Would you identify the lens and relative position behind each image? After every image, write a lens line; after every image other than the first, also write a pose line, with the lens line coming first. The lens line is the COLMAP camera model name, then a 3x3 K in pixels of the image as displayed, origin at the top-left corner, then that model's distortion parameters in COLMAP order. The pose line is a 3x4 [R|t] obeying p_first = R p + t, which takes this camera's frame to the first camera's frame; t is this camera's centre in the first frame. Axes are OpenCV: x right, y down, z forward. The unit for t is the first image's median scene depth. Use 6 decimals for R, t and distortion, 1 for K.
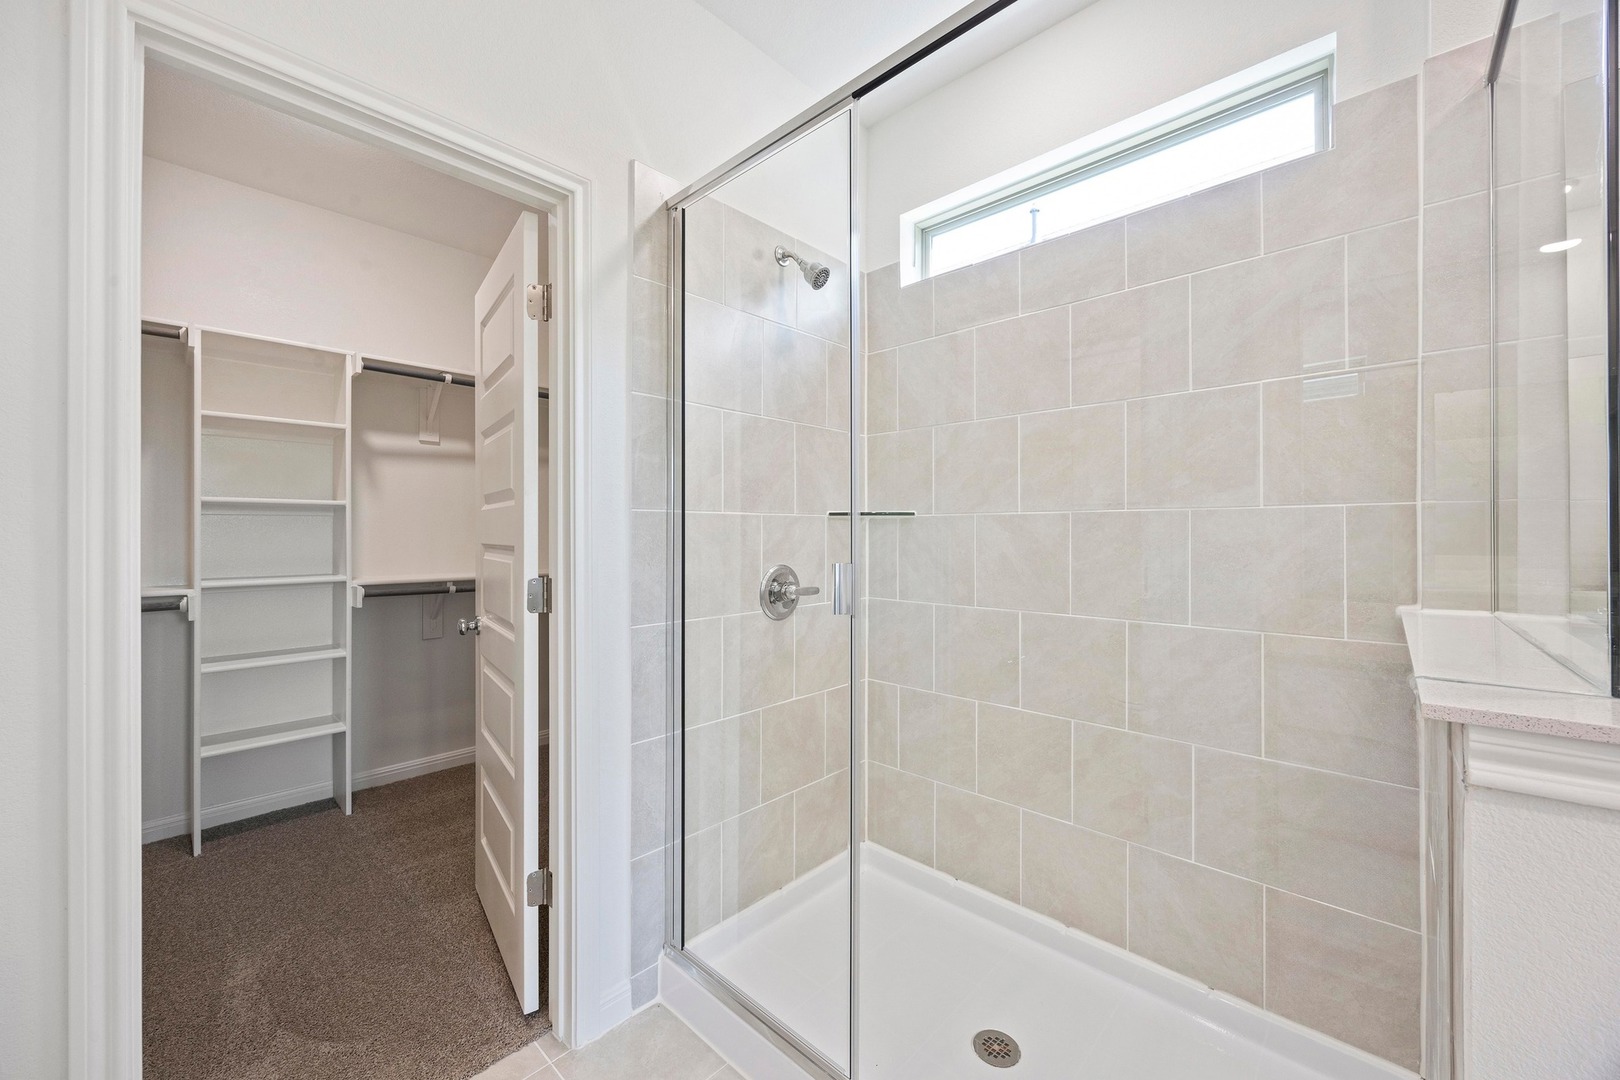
lens RADIAL K [[623.9, 0, 809.4], [0, 623.9, 530.3], [0, 0, 1]] dist [-0.006111, 0.000996]
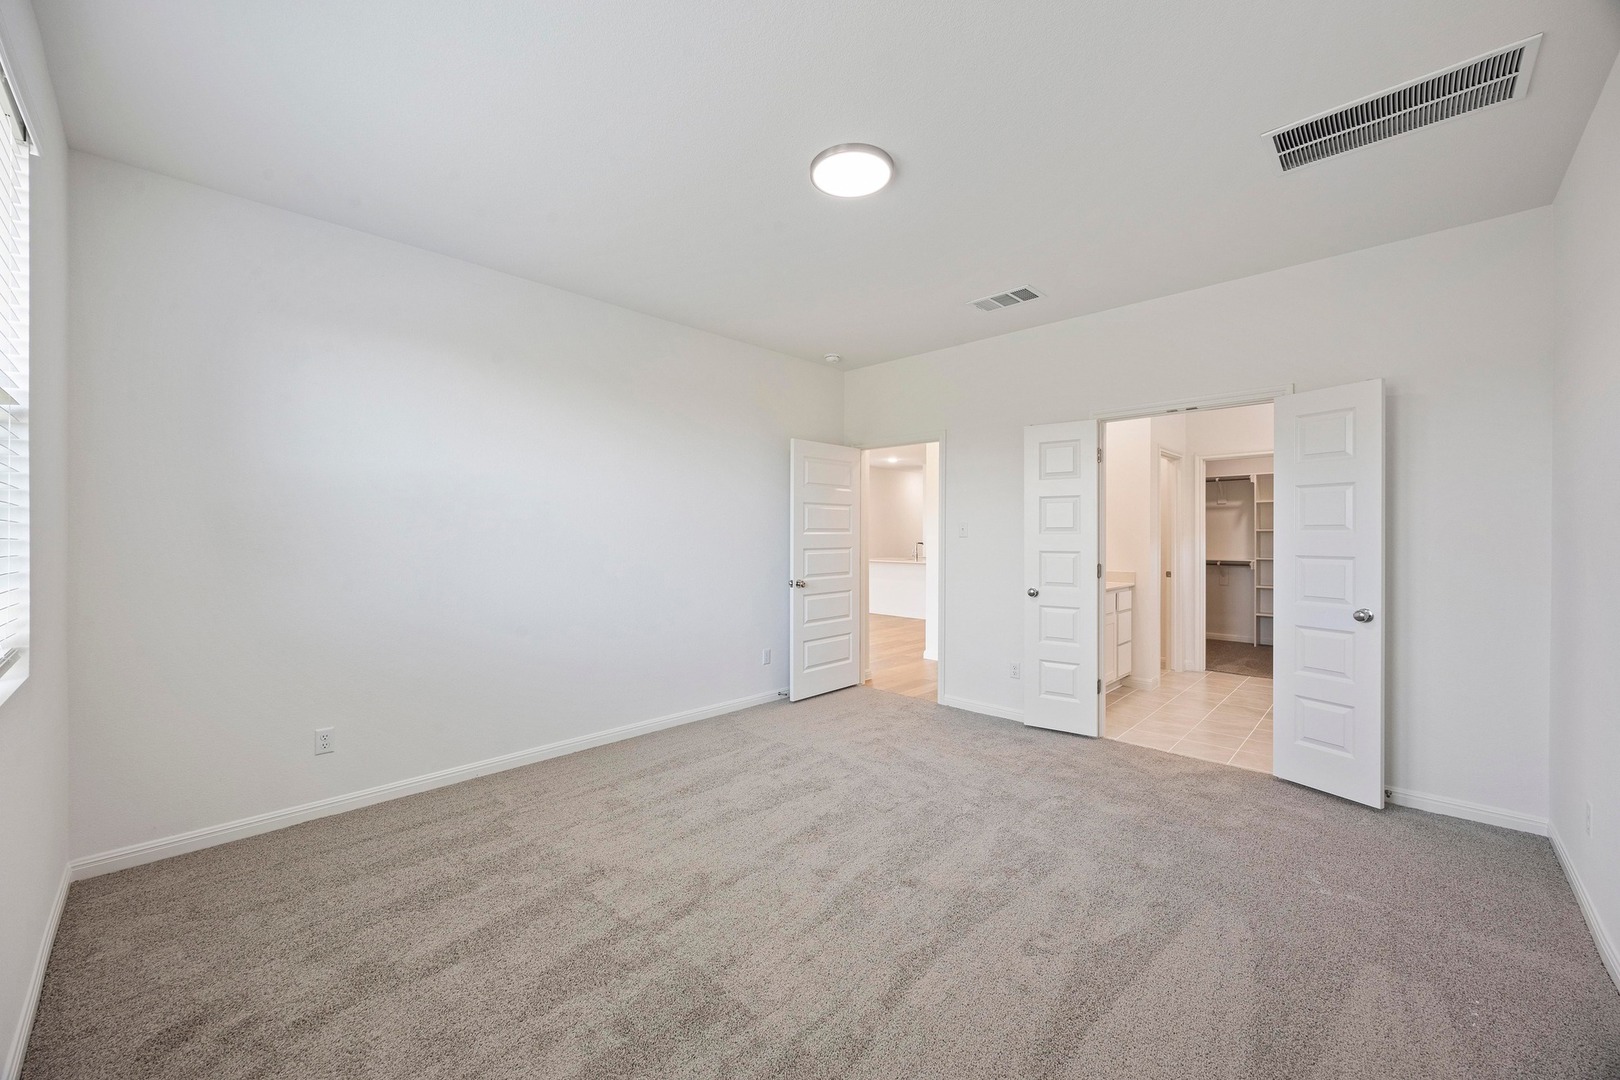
lens RADIAL K [[623.9, 0, 797.7], [0, 623.9, 537.9], [0, 0, 1]] dist [-0.006111, 0.000996]
pose [[-0.023168, 0.005960, -0.999714, 2.531152], [0.006676, 0.999961, 0.005807, -0.054727], [0.999709, -0.006539, -0.023207, -1.405335]]
